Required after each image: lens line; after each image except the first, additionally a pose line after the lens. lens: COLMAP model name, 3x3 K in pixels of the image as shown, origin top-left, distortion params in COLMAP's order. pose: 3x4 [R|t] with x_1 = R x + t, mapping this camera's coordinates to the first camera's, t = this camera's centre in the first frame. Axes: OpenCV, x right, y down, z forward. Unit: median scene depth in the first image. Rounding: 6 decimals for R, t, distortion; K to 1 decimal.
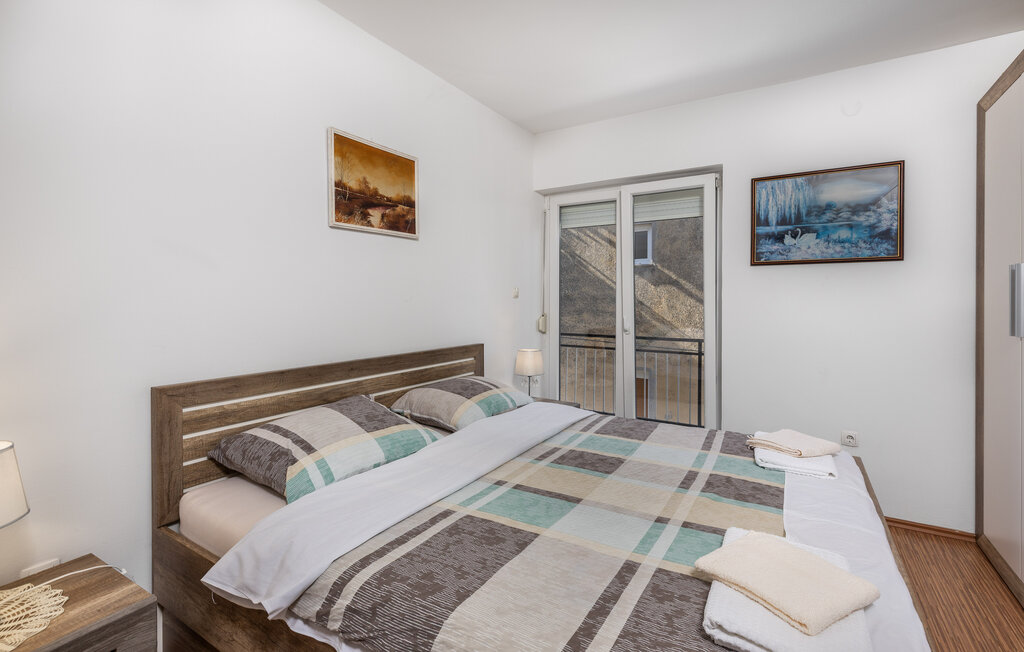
lens RADIAL K [[469.4, 0, 511.1], [0, 469.4, 305.3], [0, 0, 1]] dist [0.006729, 0.000323]
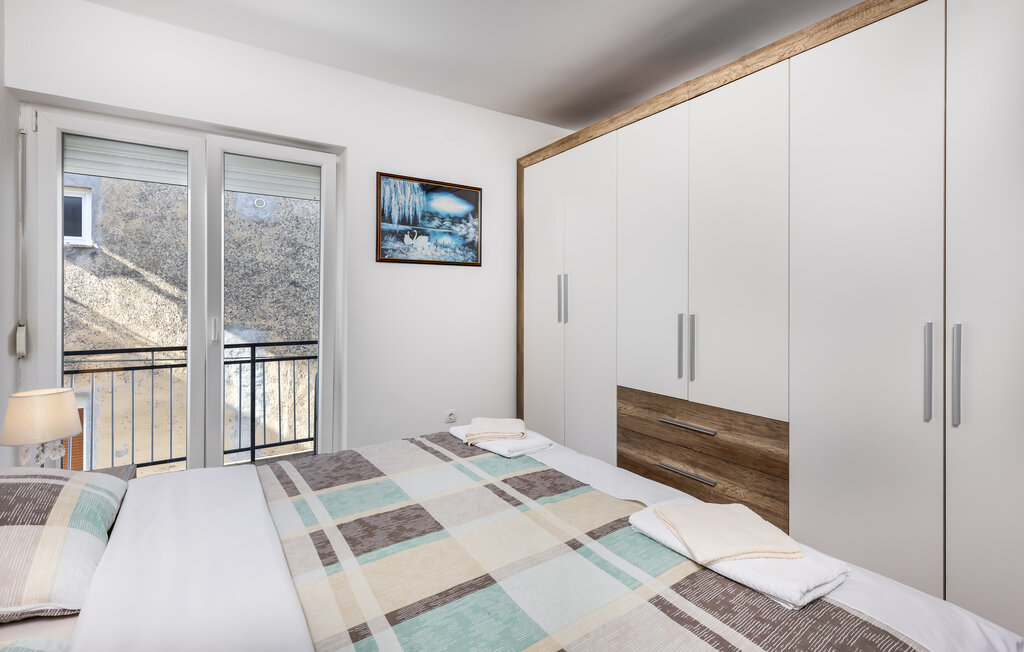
lens RADIAL K [[469.4, 0, 519.4], [0, 469.4, 296.8], [0, 0, 1]] dist [0.006729, 0.000323]
pose [[0.408932, 0.003008, 0.912560, -0.263016], [0.007242, 0.999952, -0.006542, -0.003495], [-0.912536, 0.009284, 0.408890, 0.355893]]
